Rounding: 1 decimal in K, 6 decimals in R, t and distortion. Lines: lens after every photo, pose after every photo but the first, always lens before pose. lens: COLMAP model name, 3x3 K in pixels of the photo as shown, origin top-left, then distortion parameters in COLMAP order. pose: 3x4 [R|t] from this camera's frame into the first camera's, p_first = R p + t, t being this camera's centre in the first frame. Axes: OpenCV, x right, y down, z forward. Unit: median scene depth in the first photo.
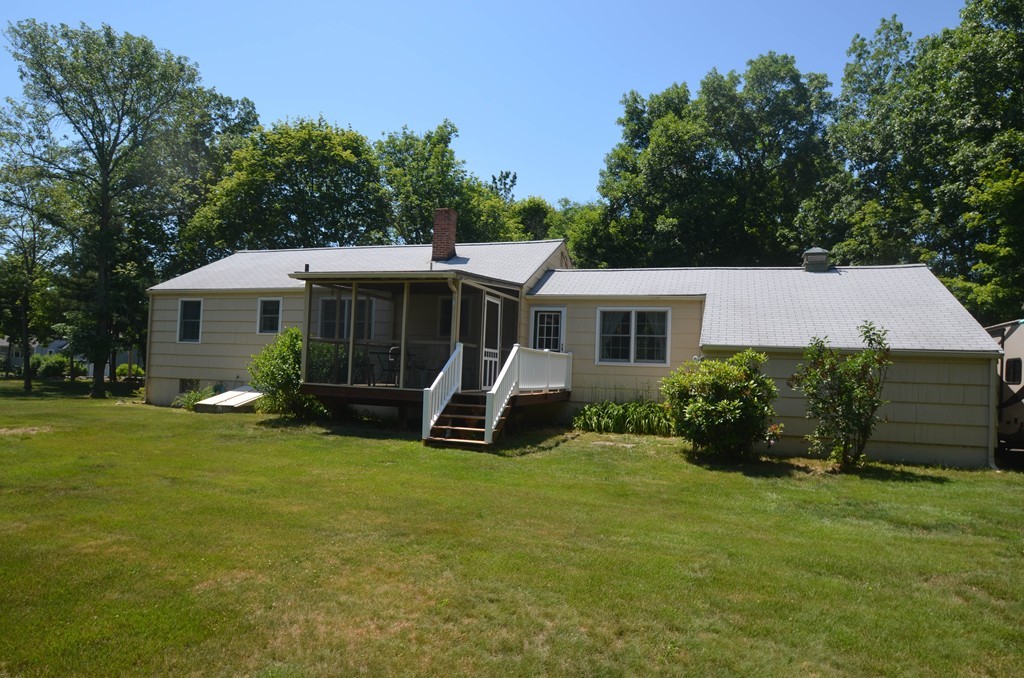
lens RADIAL K [[641.8, 0, 512.0], [0, 641.8, 339.0], [0, 0, 1]] dist [0.003132, 0.000478]
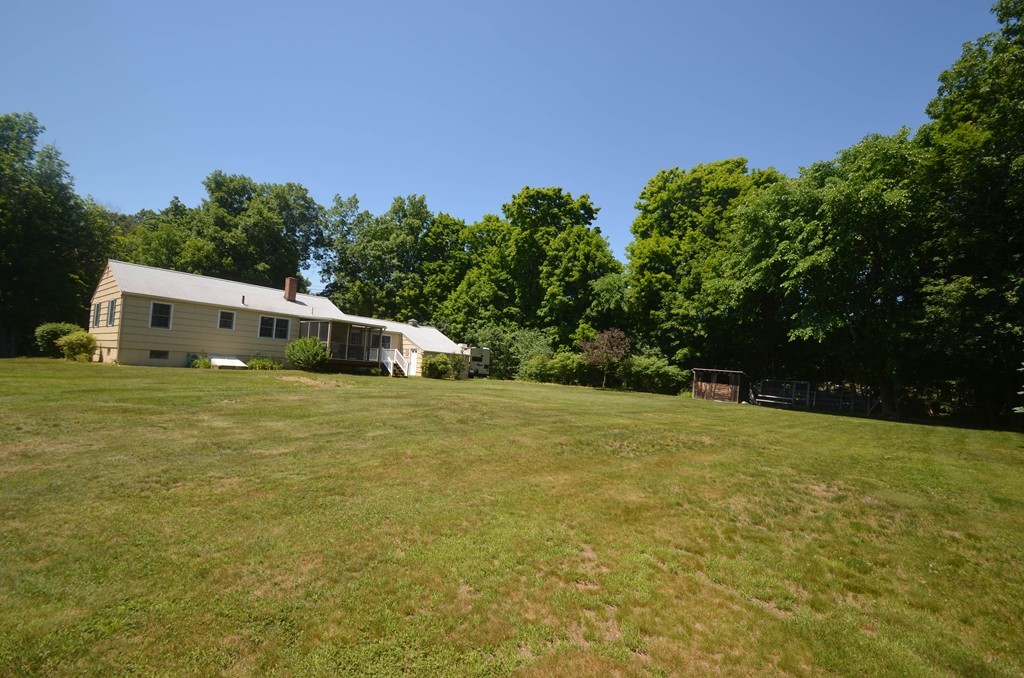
lens RADIAL K [[446.6, 0, 524.6], [0, 446.6, 352.6], [0, 0, 1]] dist [0.002657, -0.015077]
pose [[0.335740, 0.026070, 0.941594, -1.253871], [-0.099359, 0.995021, 0.007879, -0.035372], [-0.936700, -0.096201, 0.336658, -0.272406]]
